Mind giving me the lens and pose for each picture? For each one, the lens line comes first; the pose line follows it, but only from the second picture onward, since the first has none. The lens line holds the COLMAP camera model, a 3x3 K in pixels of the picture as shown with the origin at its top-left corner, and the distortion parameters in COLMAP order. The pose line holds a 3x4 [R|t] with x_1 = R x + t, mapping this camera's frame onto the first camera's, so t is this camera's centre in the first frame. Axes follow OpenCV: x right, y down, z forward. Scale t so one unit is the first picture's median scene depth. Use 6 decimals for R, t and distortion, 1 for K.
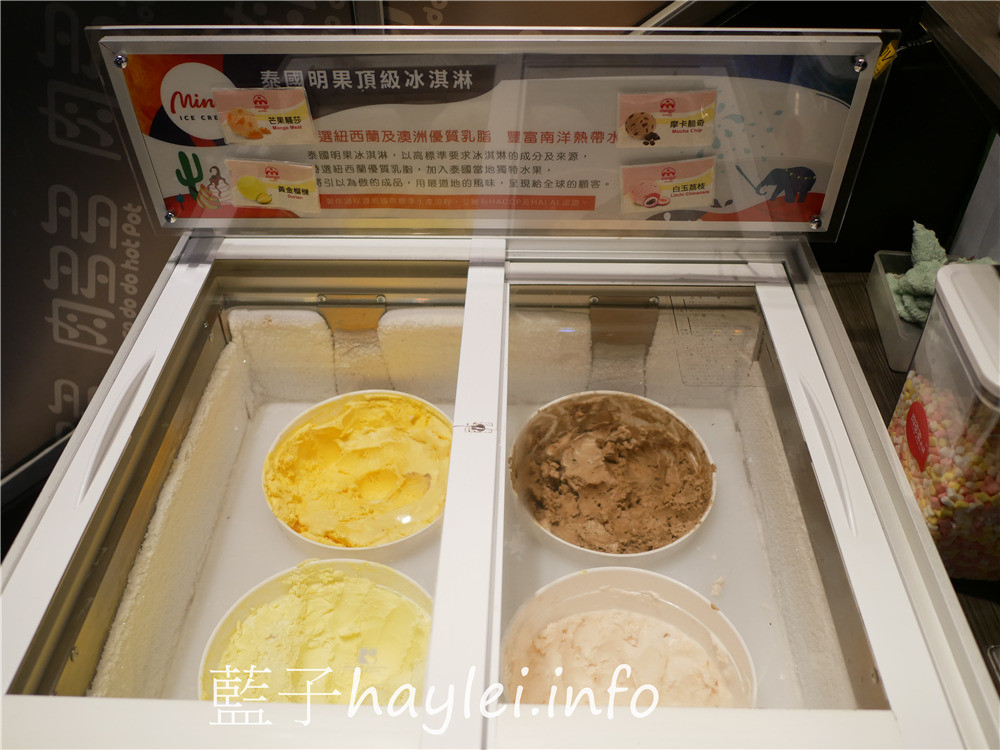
lens RADIAL K [[853.1, 0, 500.7], [0, 853.1, 371.7], [0, 0, 1]] dist [-0.027313, 0.014846]
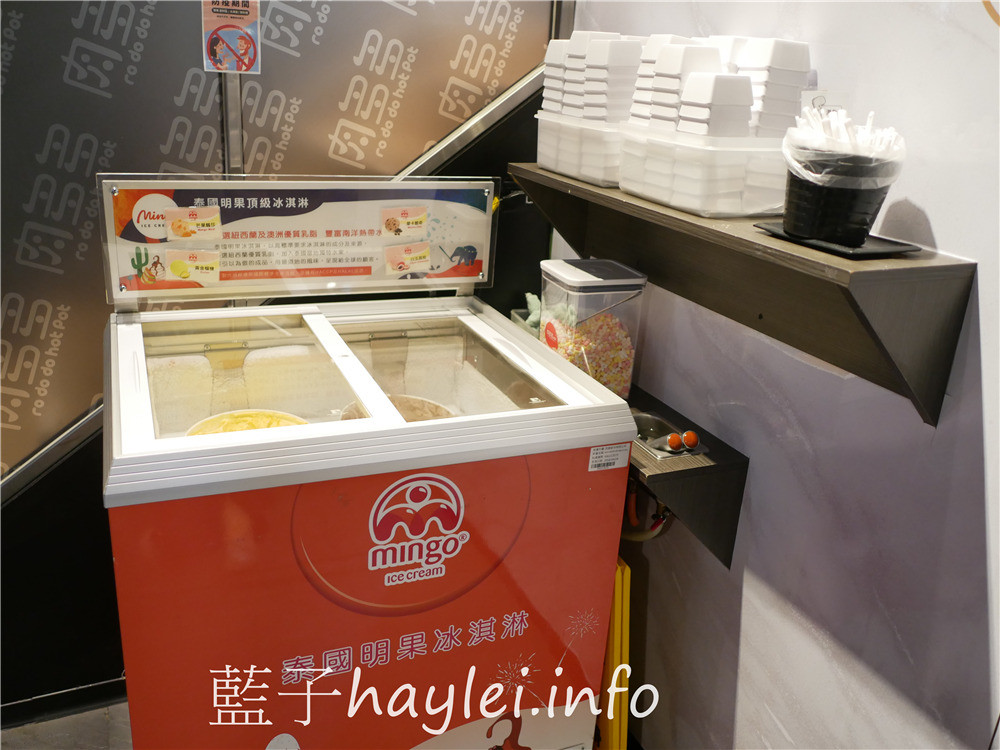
lens RADIAL K [[853.1, 0, 500.7], [0, 853.1, 371.7], [0, 0, 1]] dist [-0.027313, 0.014846]
pose [[0.904283, -0.078575, 0.419641, -0.456349], [0.224001, 0.924082, -0.309671, 0.681978], [-0.363451, 0.374030, 0.853232, -0.654158]]
